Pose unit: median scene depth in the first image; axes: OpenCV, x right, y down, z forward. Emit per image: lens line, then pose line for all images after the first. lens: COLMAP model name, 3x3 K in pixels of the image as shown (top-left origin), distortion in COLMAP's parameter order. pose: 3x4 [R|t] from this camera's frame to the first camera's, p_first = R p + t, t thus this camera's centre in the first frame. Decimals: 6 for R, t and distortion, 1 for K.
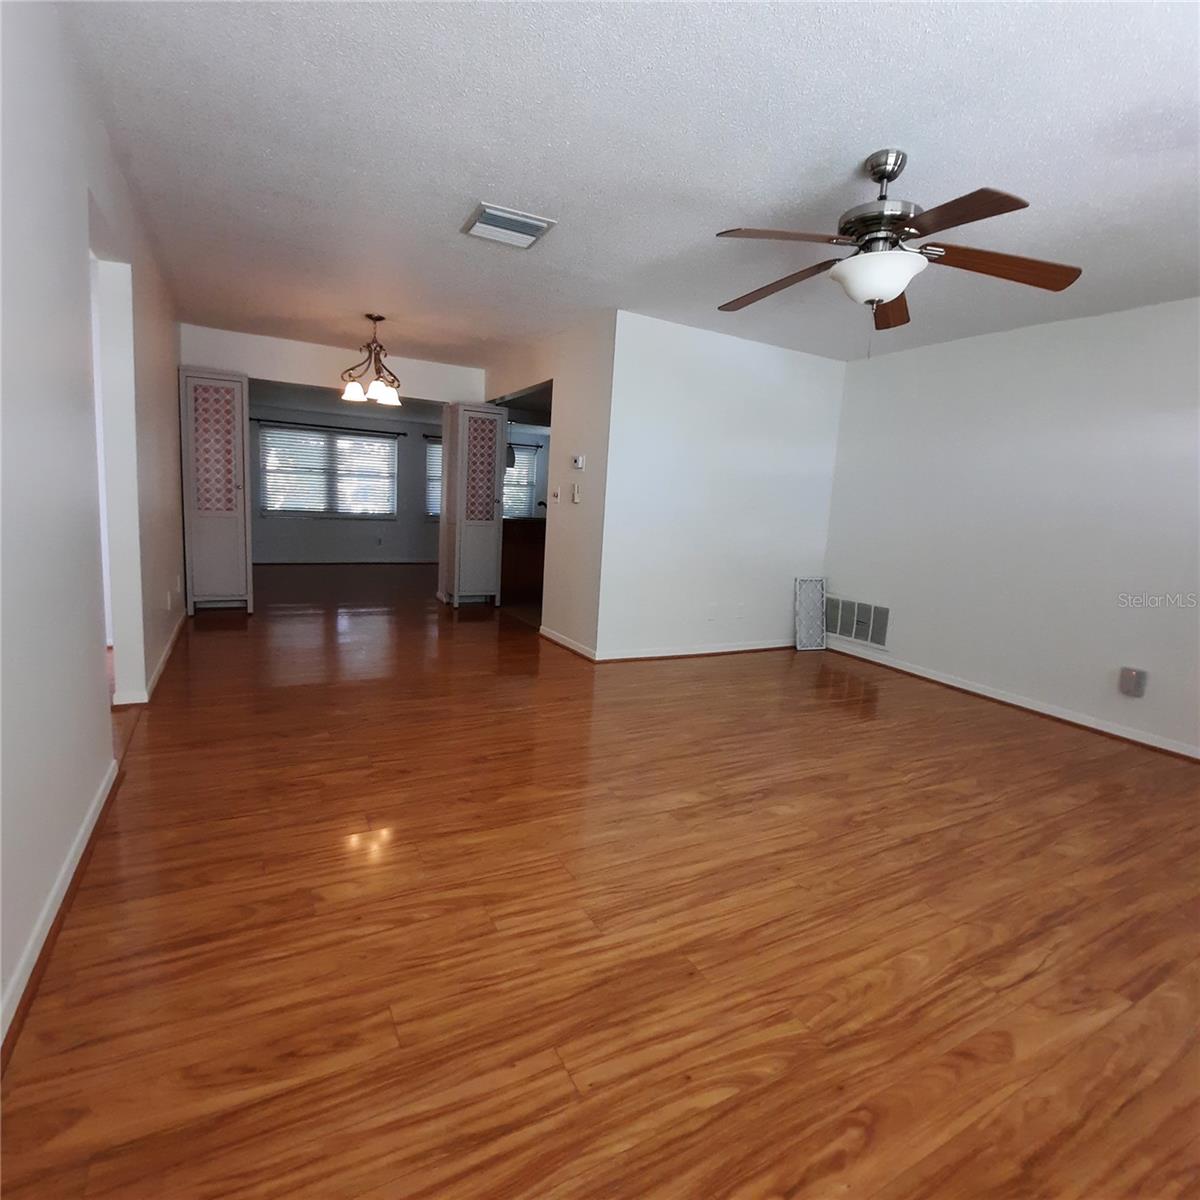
lens RADIAL K [[634.8, 0, 587.1], [0, 634.8, 593.3], [0, 0, 1]] dist [-0.024976, -0.000063]
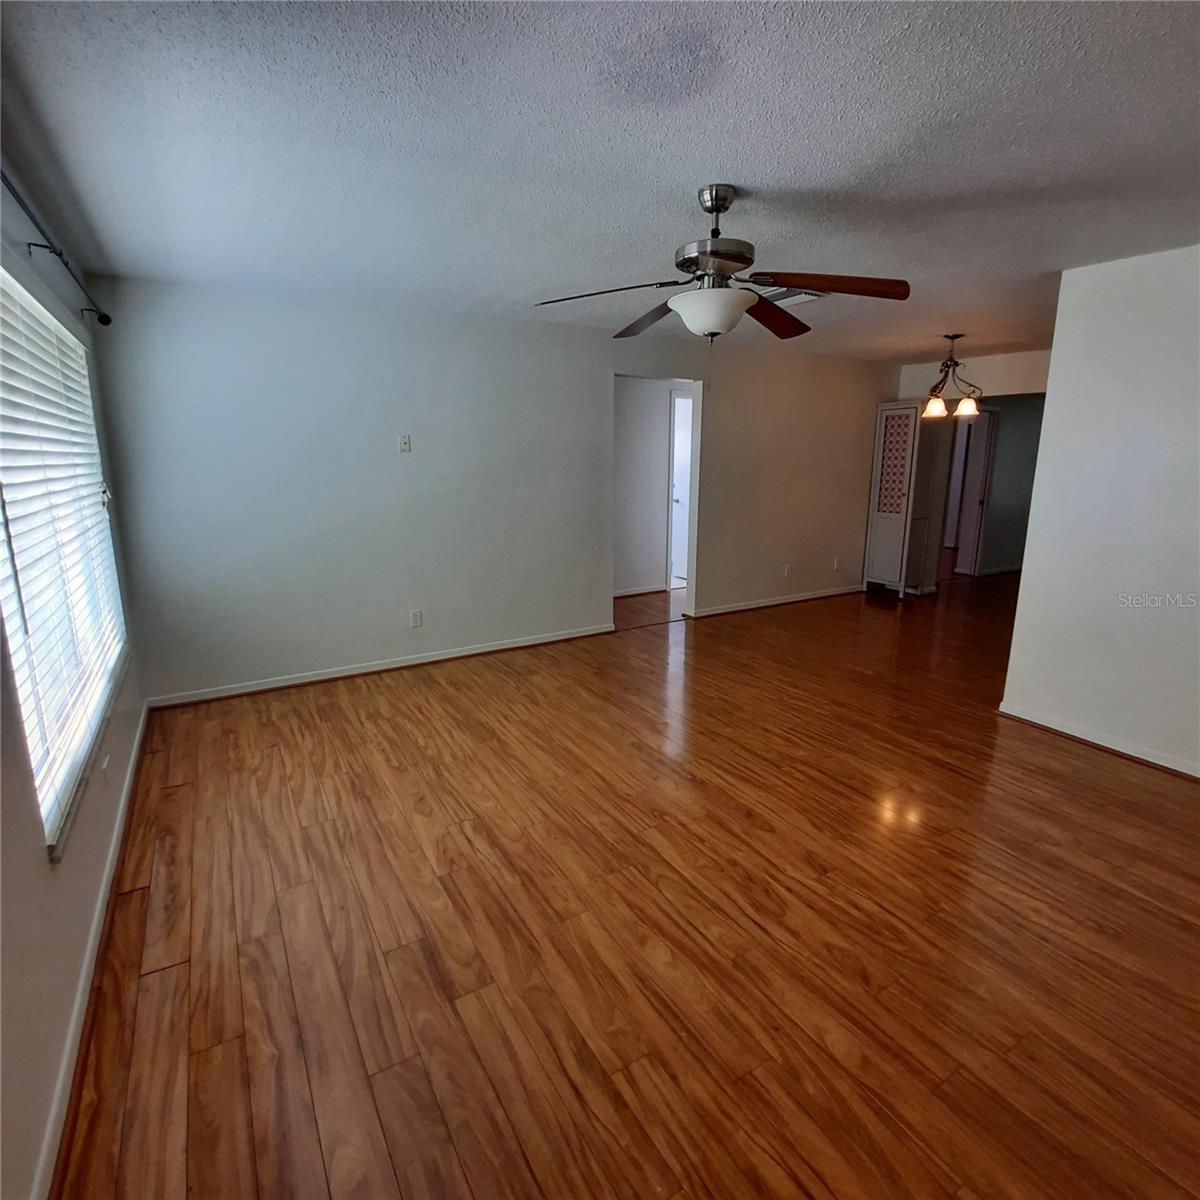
lens RADIAL K [[634.8, 0, 589.2], [0, 634.8, 600.6], [0, 0, 1]] dist [-0.024976, -0.000063]
pose [[0.042822, 0.167015, -0.985024, 1.568557], [-0.142526, 0.976866, 0.159436, -0.179444], [0.988864, 0.133564, 0.065636, 0.811477]]
